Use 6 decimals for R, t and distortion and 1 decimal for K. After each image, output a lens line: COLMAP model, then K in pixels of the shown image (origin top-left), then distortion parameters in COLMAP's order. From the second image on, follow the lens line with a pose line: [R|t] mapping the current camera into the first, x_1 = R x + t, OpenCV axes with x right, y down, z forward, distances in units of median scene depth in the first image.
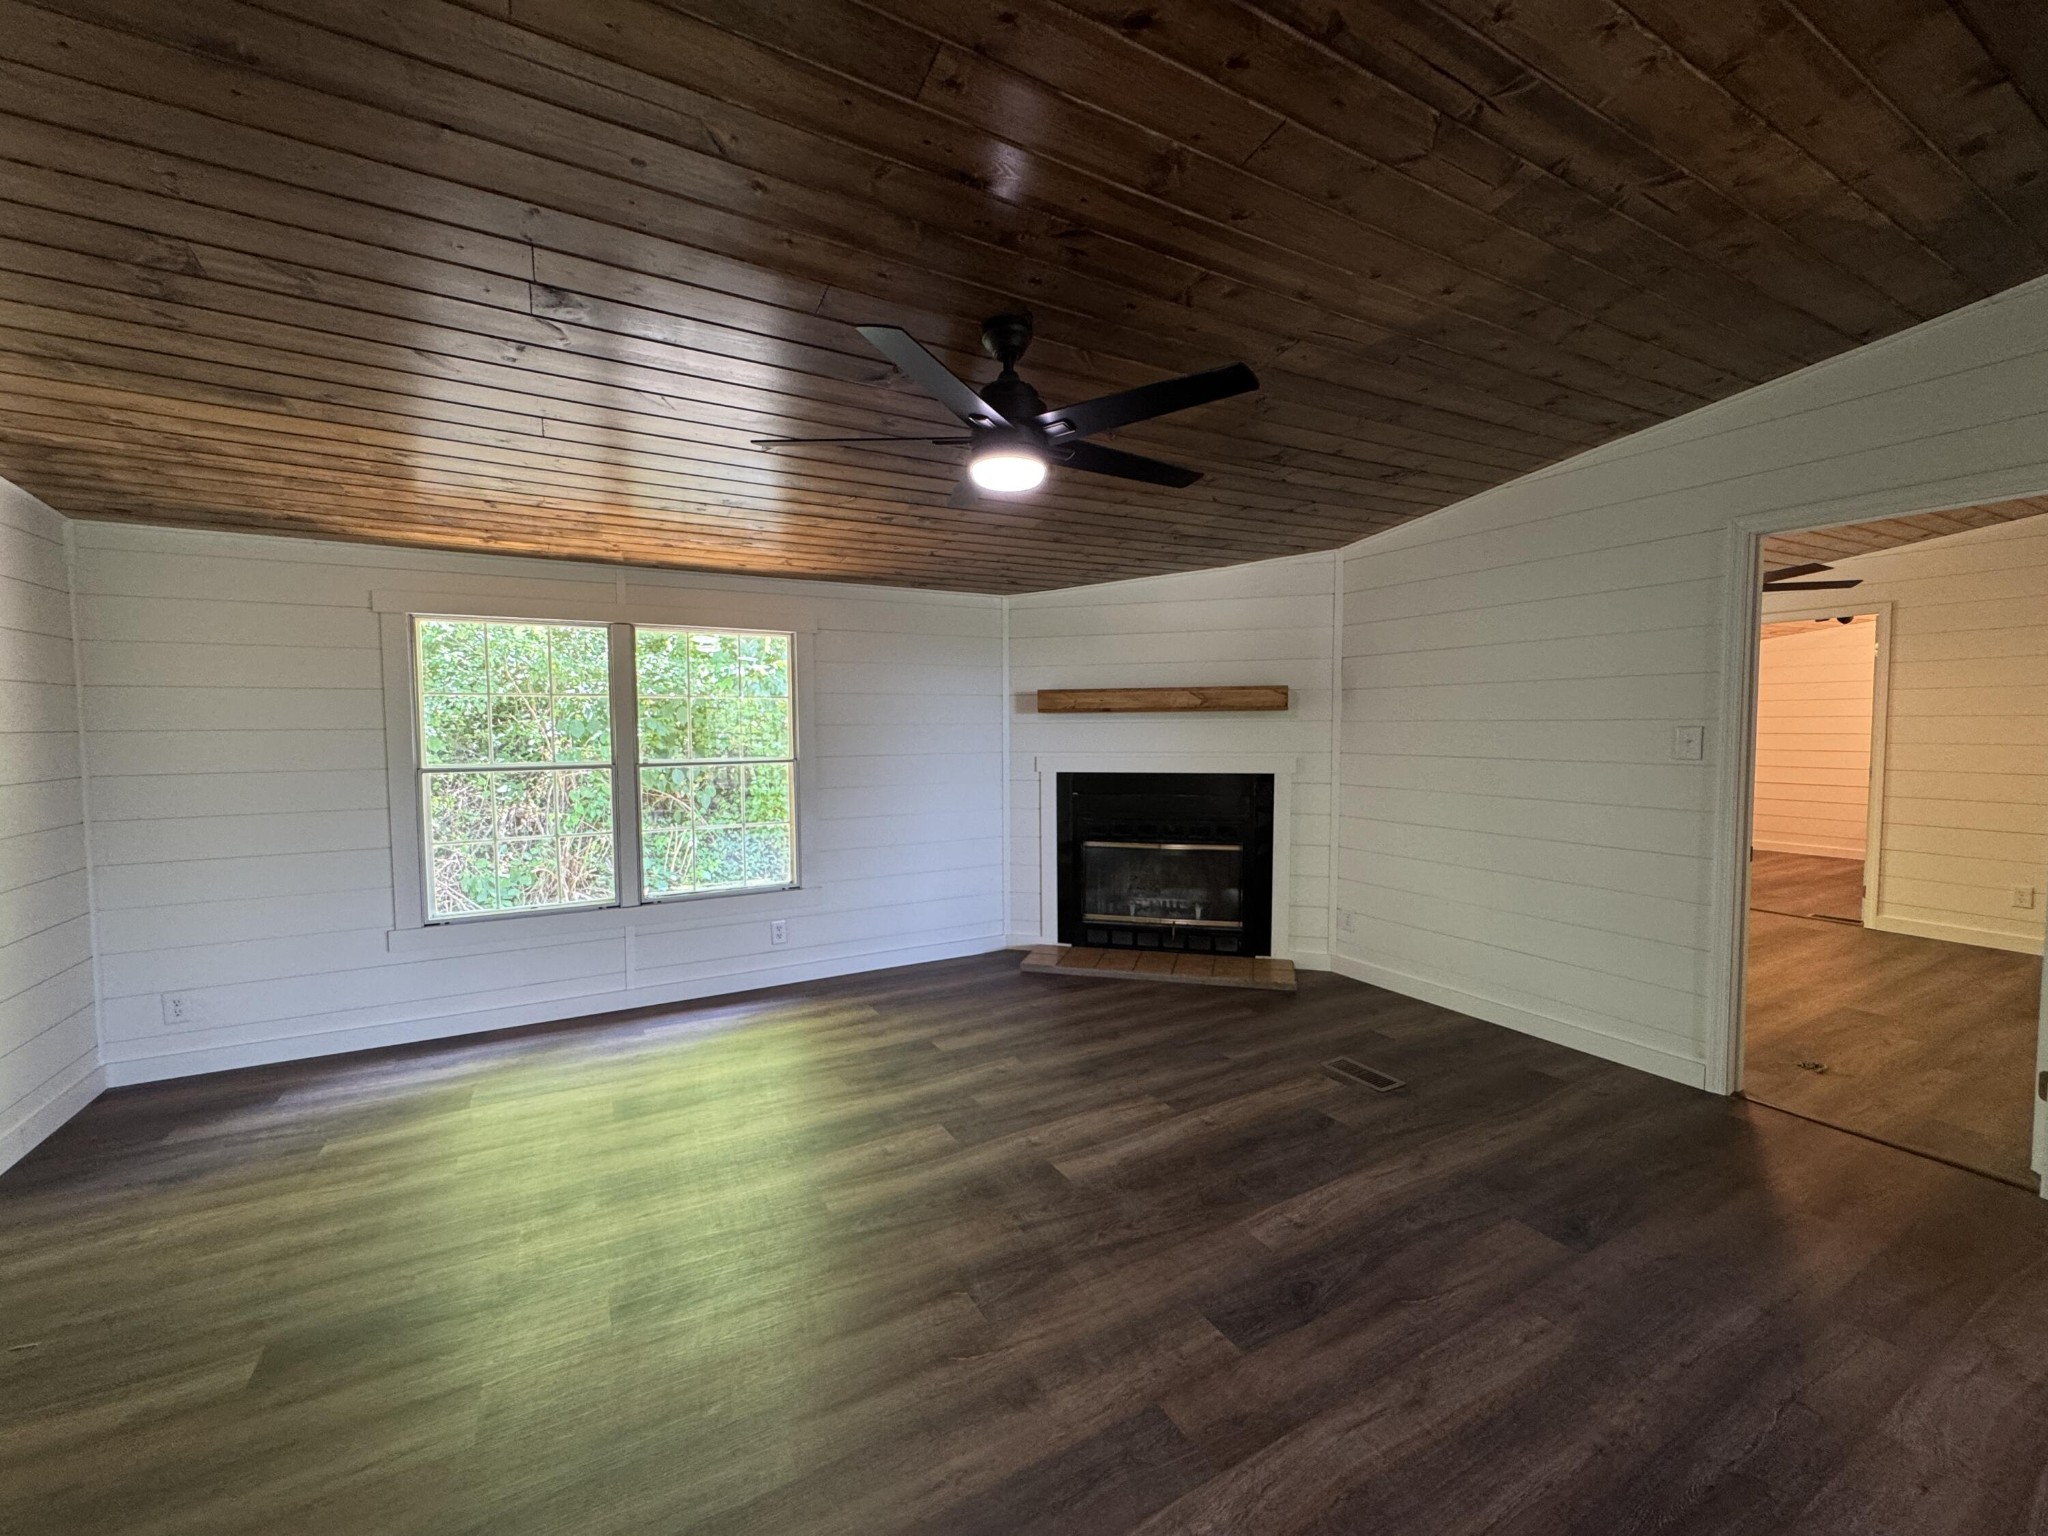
lens RADIAL K [[818.6, 0, 1022.5], [0, 818.6, 770.0], [0, 0, 1]] dist [-0.003224, 0.000063]
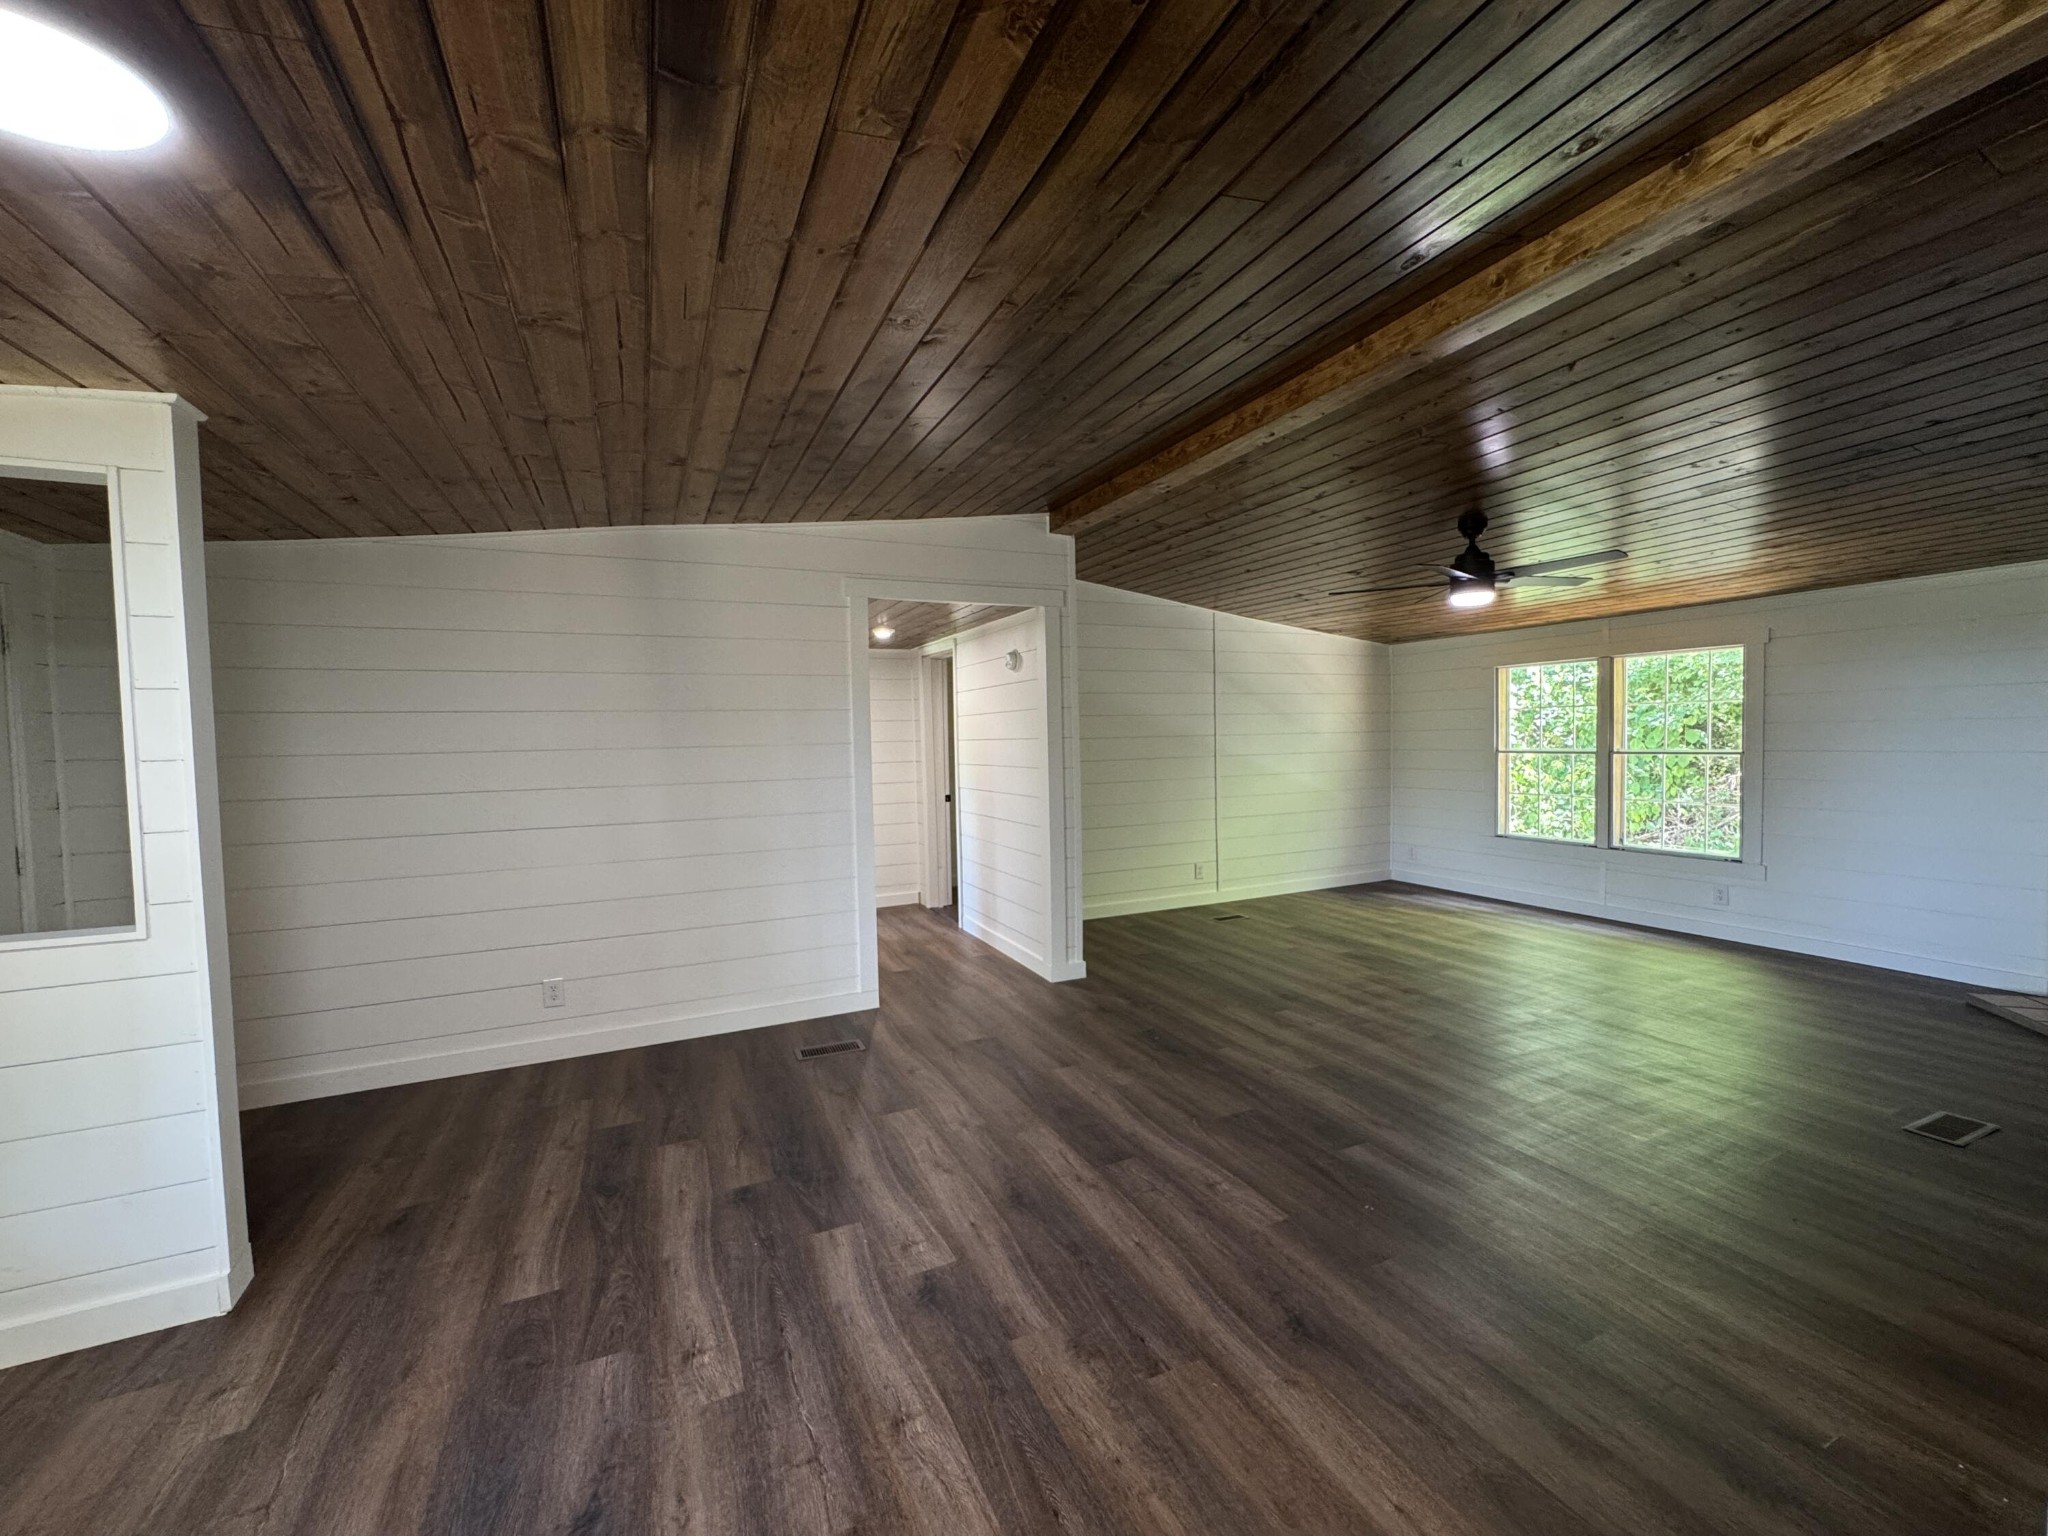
lens RADIAL K [[818.6, 0, 1022.5], [0, 818.6, 770.0], [0, 0, 1]] dist [-0.003224, 0.000063]
pose [[-0.076235, 0.045457, -0.996053, 0.923996], [-0.032948, 0.998300, 0.048081, -0.008448], [0.996545, 0.036483, -0.074608, 0.053366]]
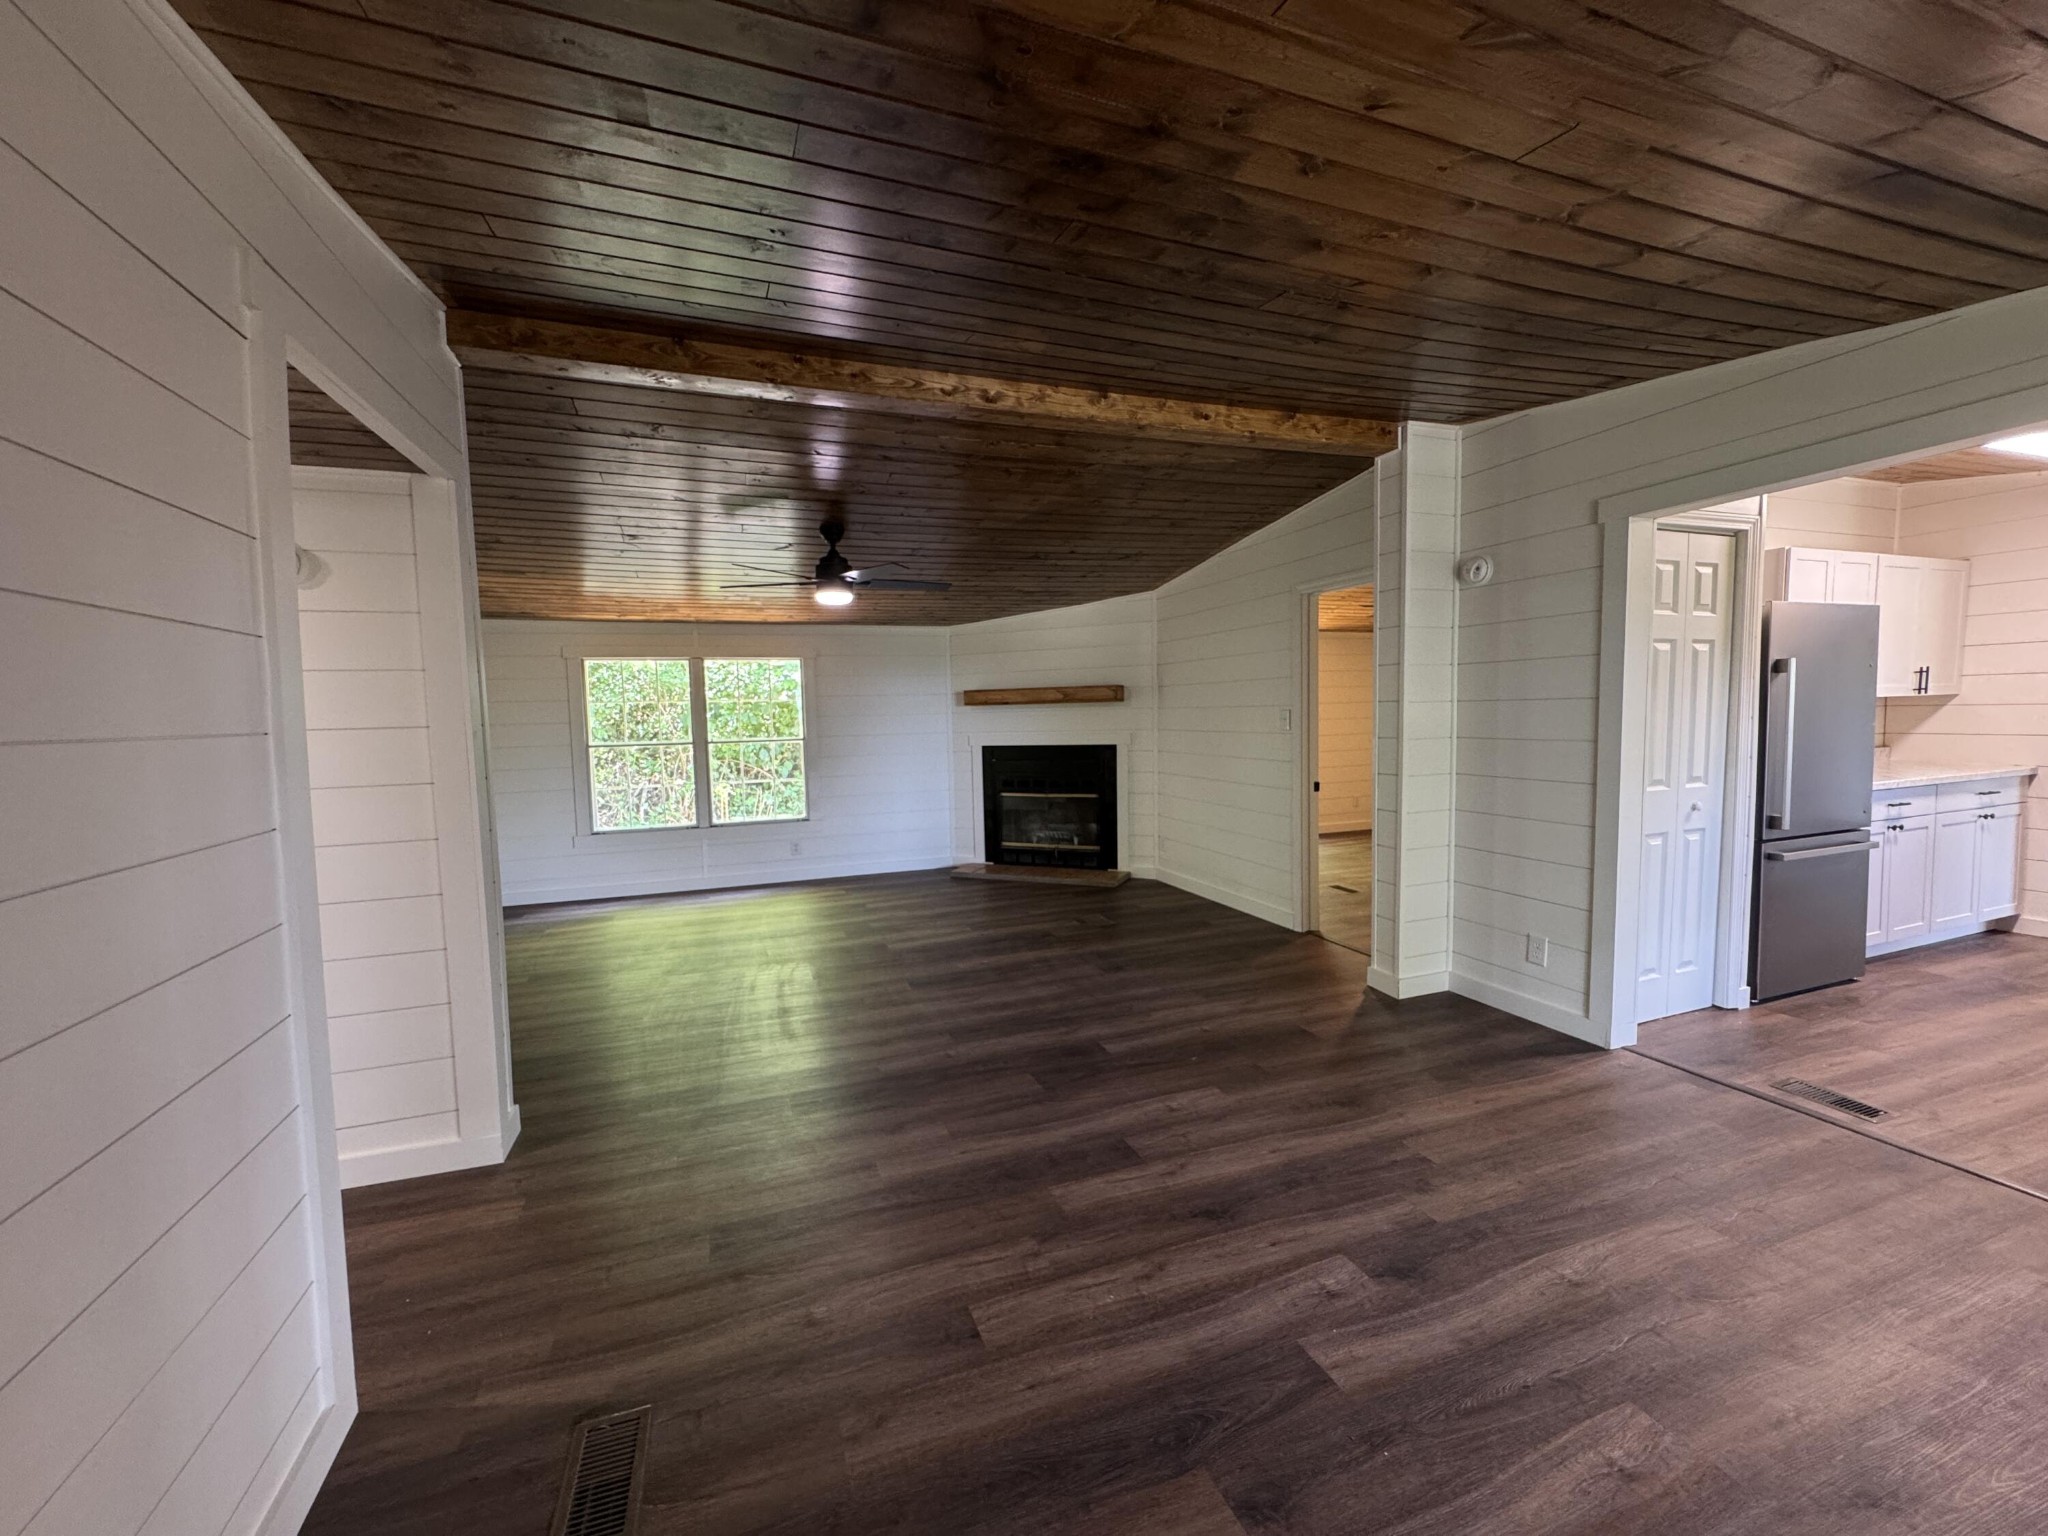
lens RADIAL K [[818.6, 0, 1022.5], [0, 818.6, 770.0], [0, 0, 1]] dist [-0.003224, 0.000063]
pose [[0.987582, -0.005770, -0.156995, 0.369405], [0.008486, 0.999826, 0.016633, 0.024158], [0.156872, -0.017758, 0.987459, -0.473050]]
